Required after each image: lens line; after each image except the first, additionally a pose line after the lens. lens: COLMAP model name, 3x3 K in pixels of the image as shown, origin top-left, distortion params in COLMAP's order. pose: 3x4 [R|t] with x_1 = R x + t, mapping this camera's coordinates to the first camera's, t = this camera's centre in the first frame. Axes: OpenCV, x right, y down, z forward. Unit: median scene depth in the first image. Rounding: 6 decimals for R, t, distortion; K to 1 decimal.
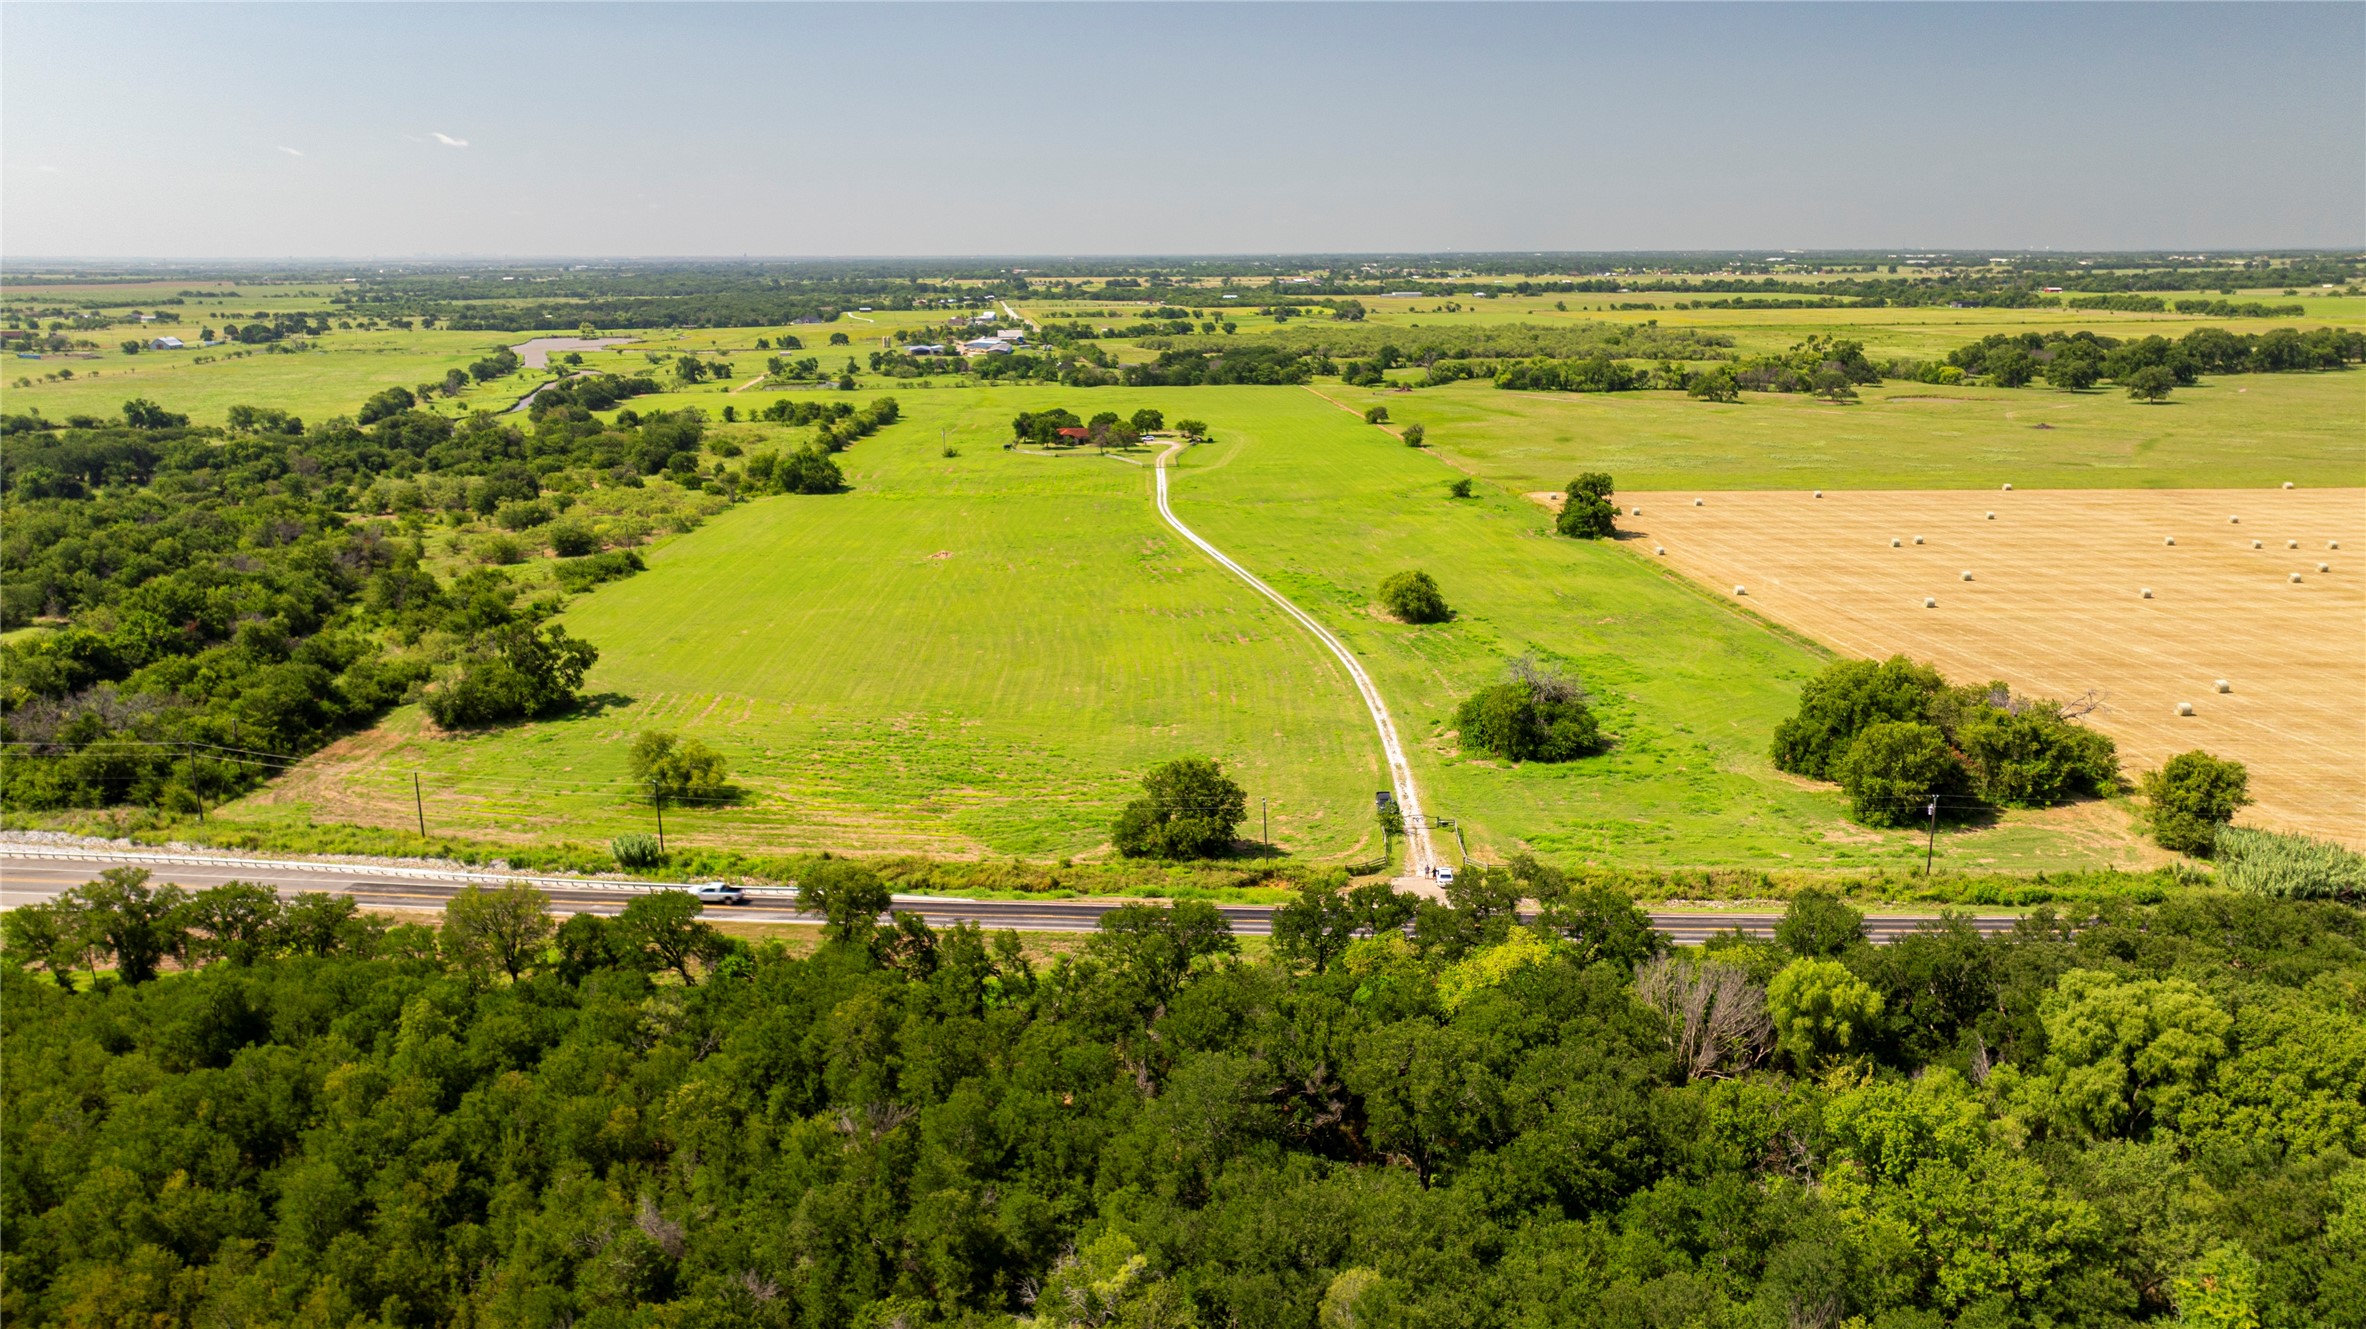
lens RADIAL K [[1667.7, 0, 1192.3], [0, 1667.7, 661.5], [0, 0, 1]] dist [-0.030841, 0.027806]
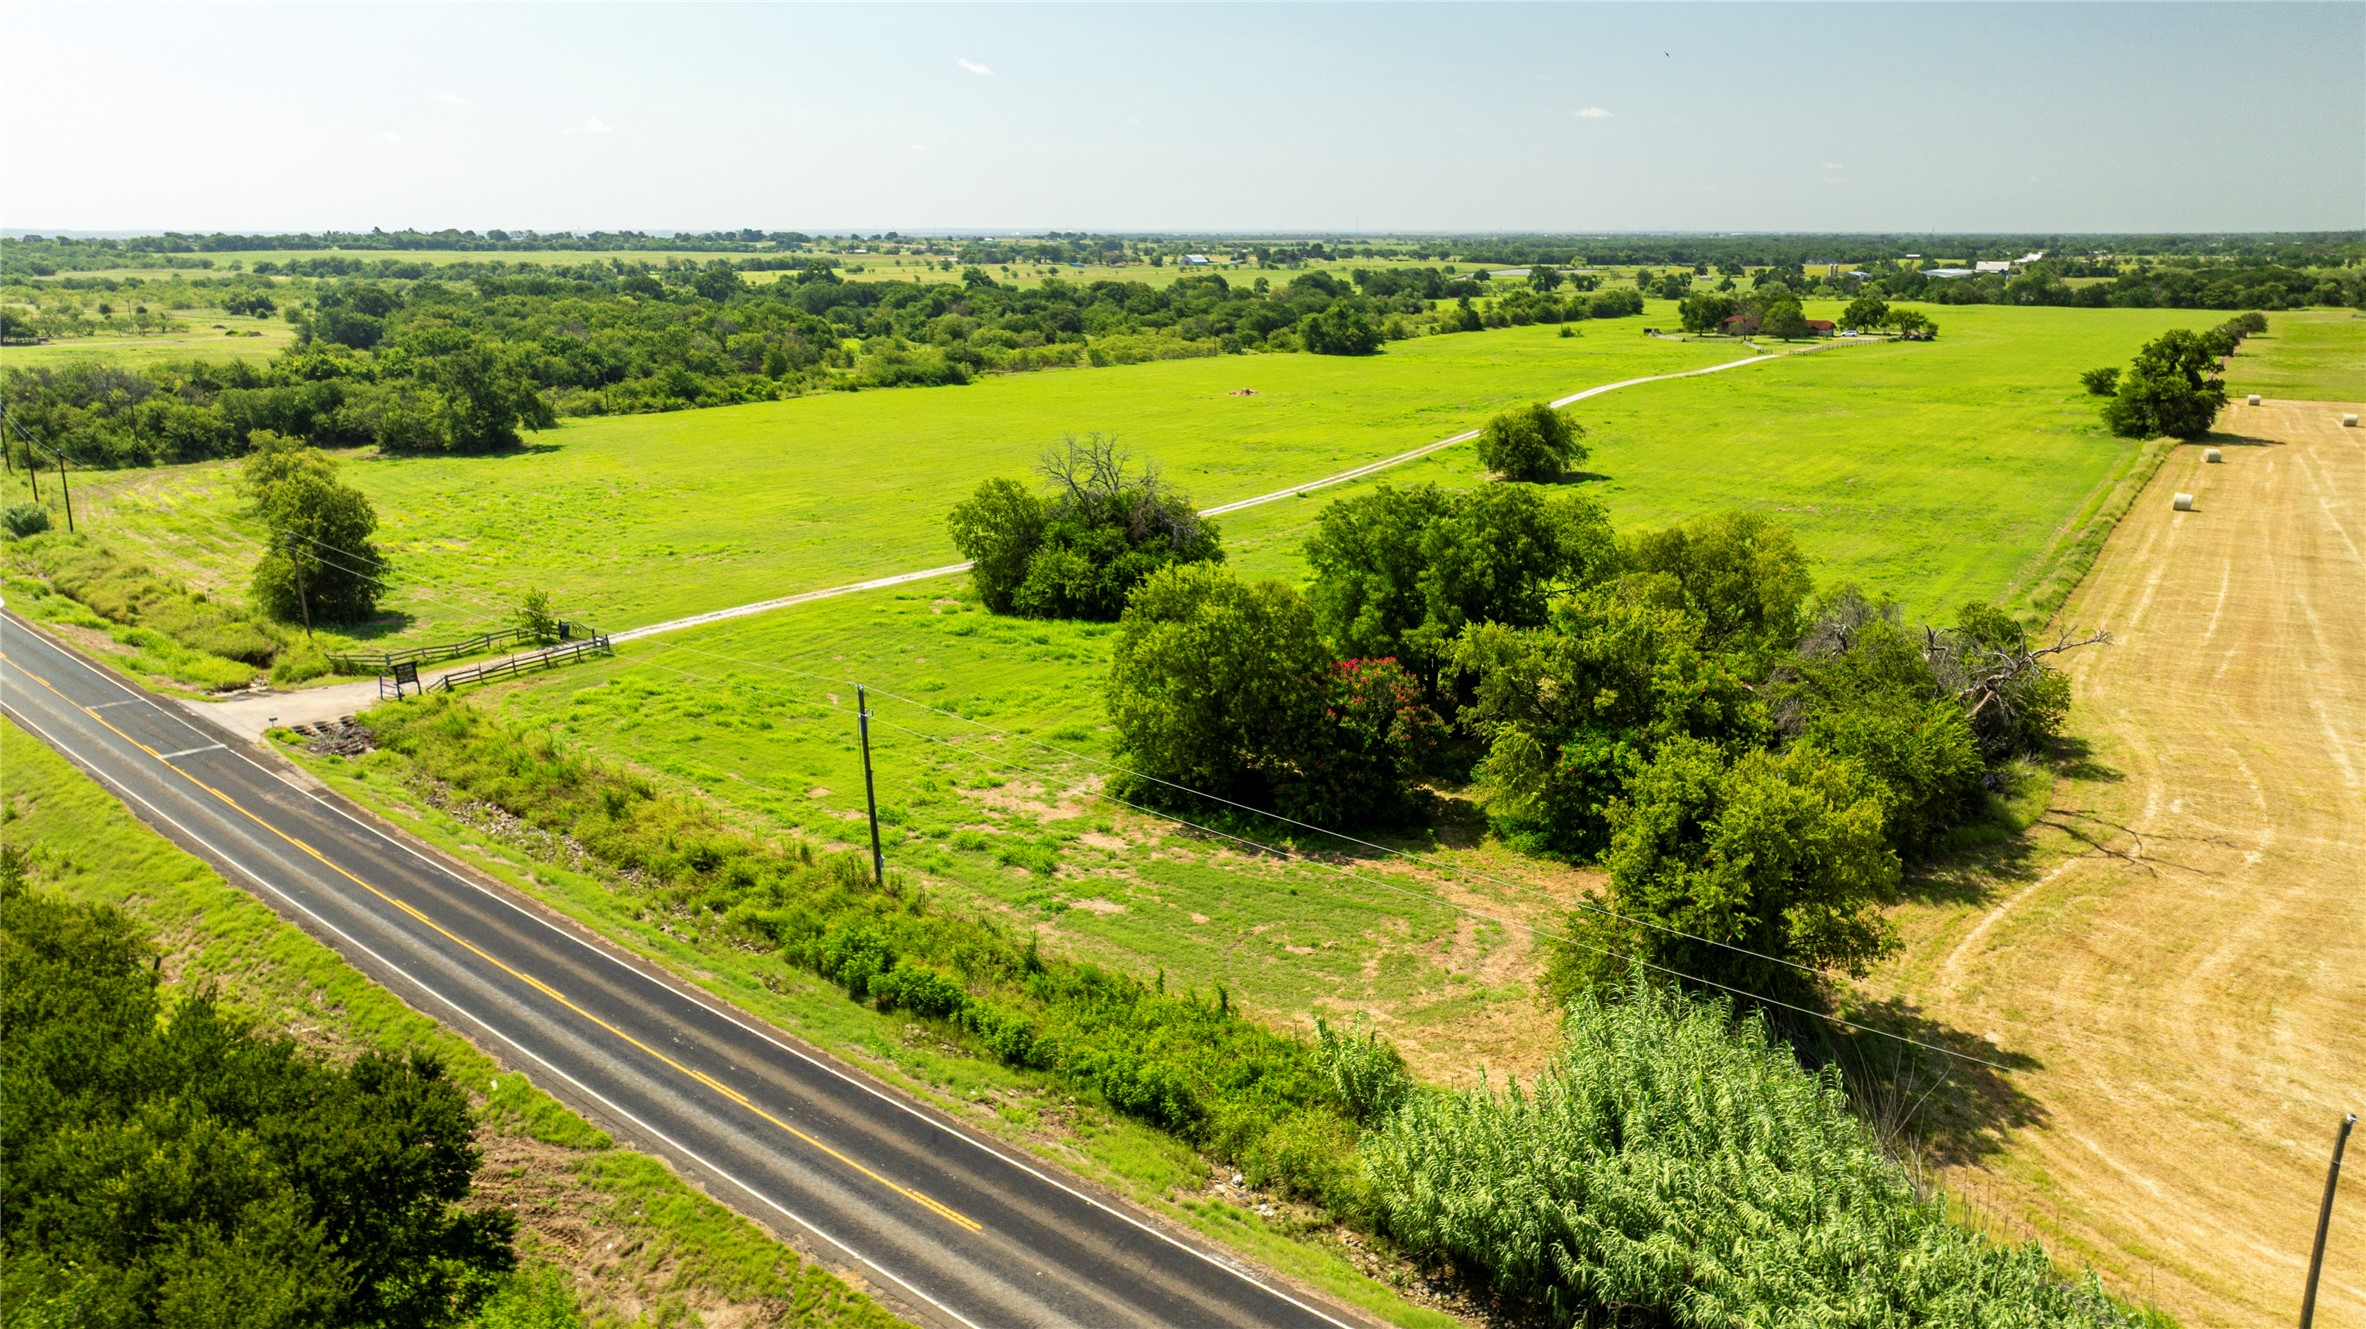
lens RADIAL K [[1667.7, 0, 1183.1], [0, 1667.7, 657.4], [0, 0, 1]] dist [-0.030841, 0.027806]
pose [[0.777730, 0.158103, -0.608391, 0.335884], [-0.151445, 0.986471, 0.062758, 0.016806], [0.610083, 0.043329, 0.791152, 0.328818]]
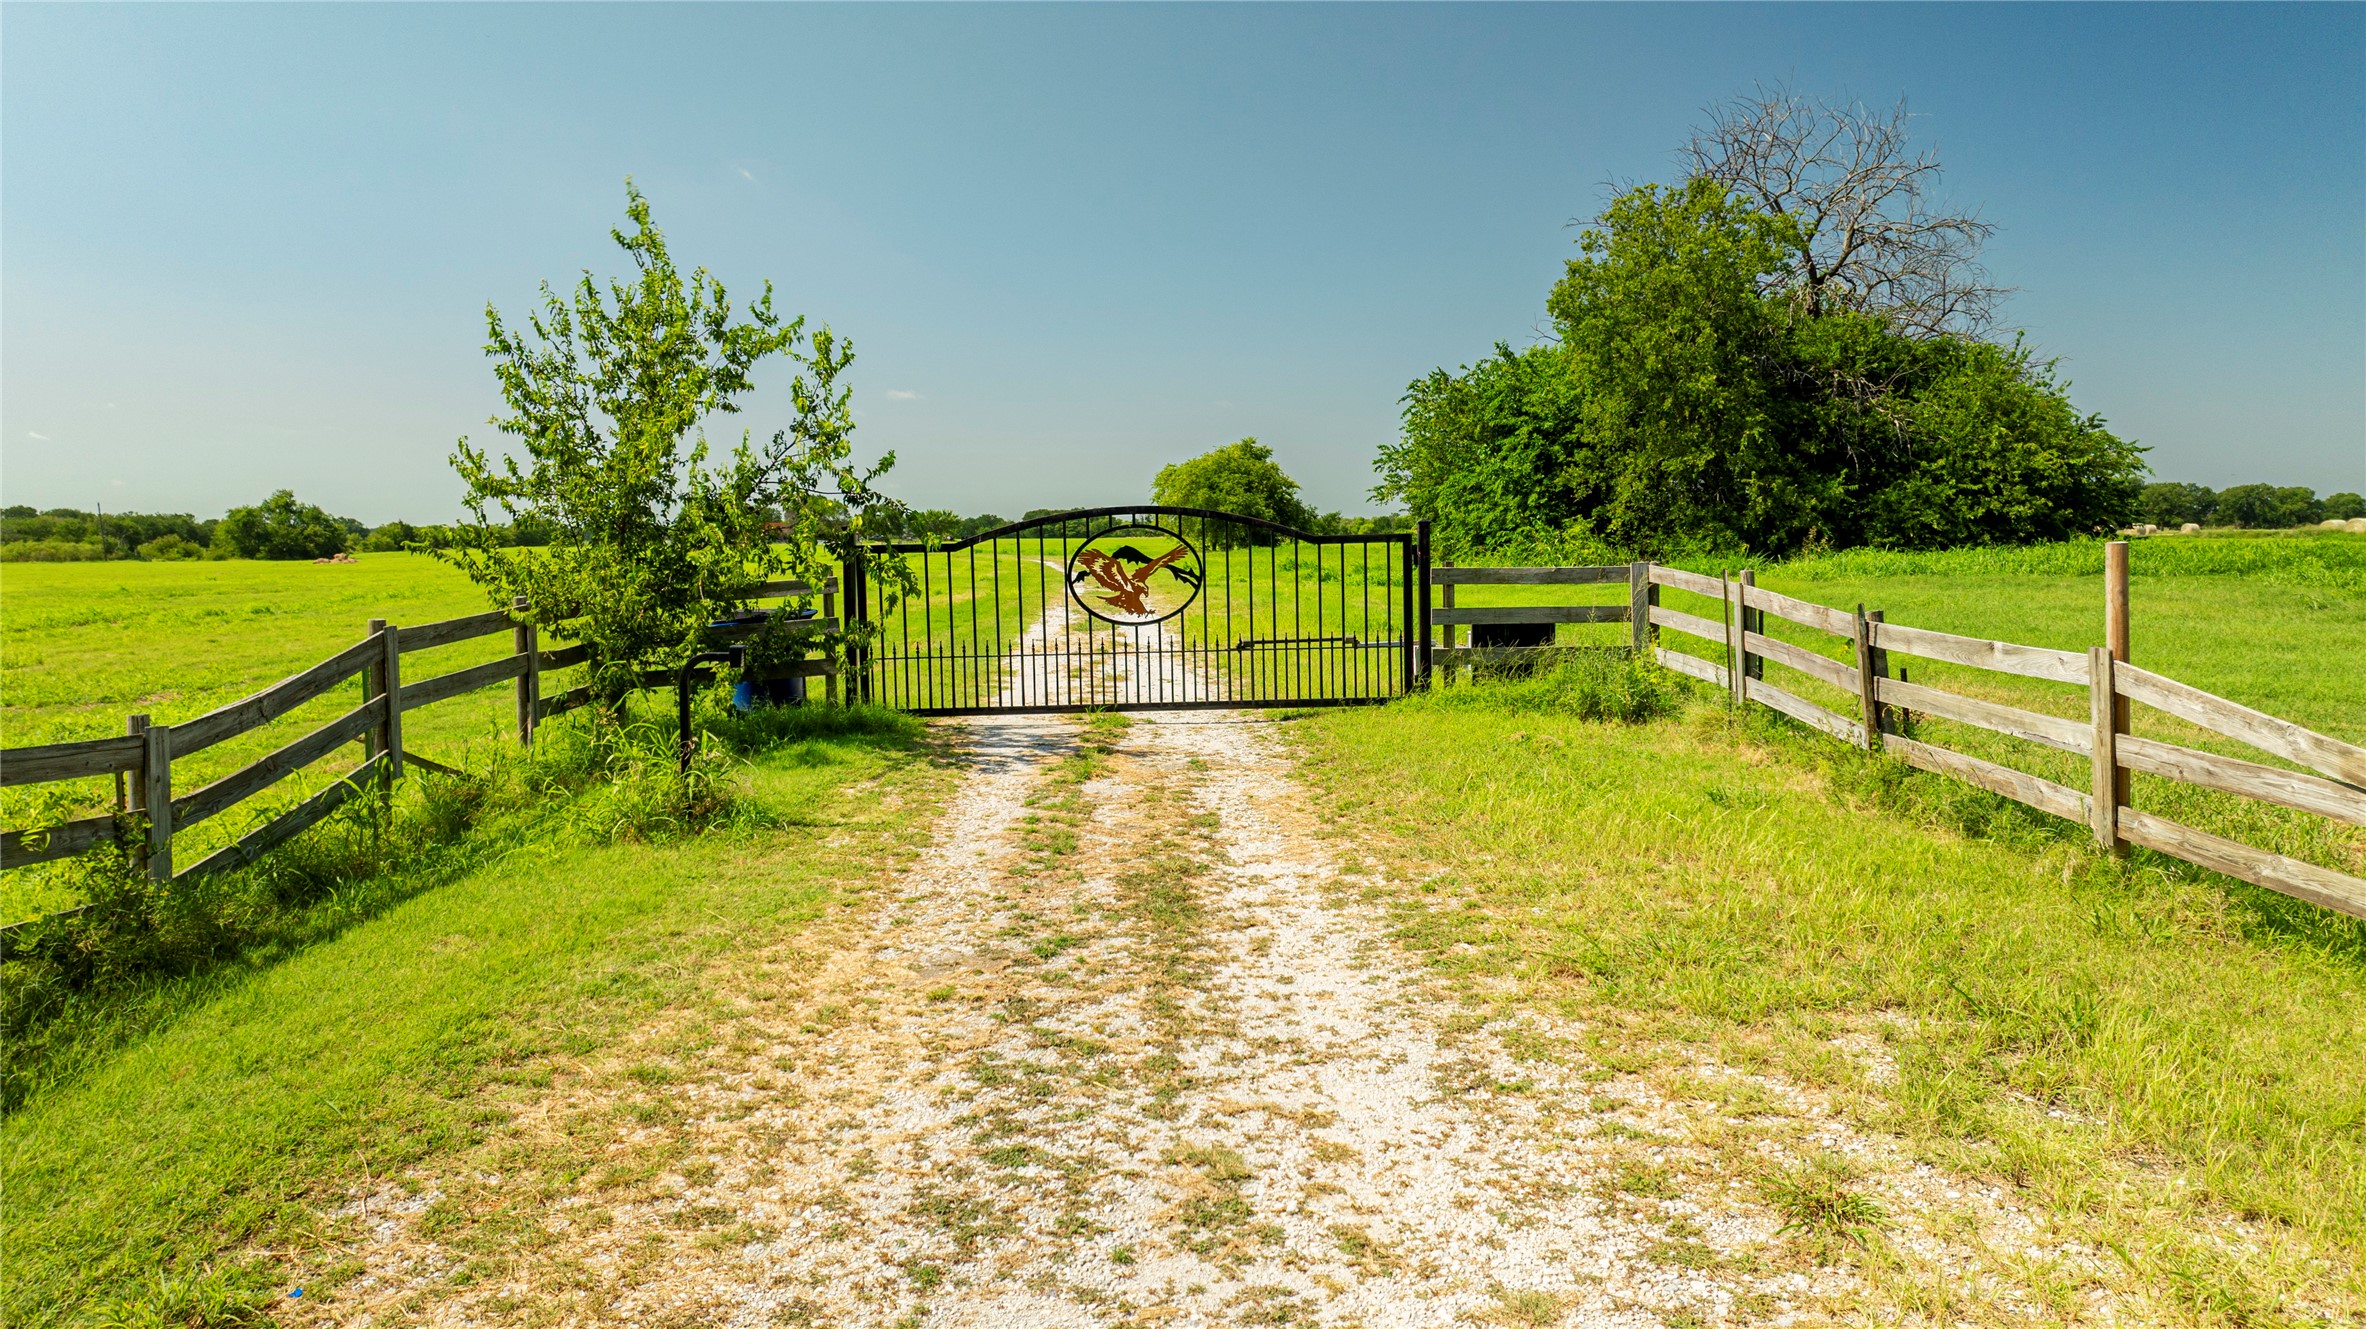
lens RADIAL K [[1667.7, 0, 1187.8], [0, 1667.7, 662.5], [0, 0, 1]] dist [-0.030841, 0.027806]
pose [[0.996328, -0.006567, 0.085365, 0.065899], [0.020595, 0.986160, -0.164511, 0.054860], [-0.083104, 0.165665, 0.982674, 0.464834]]
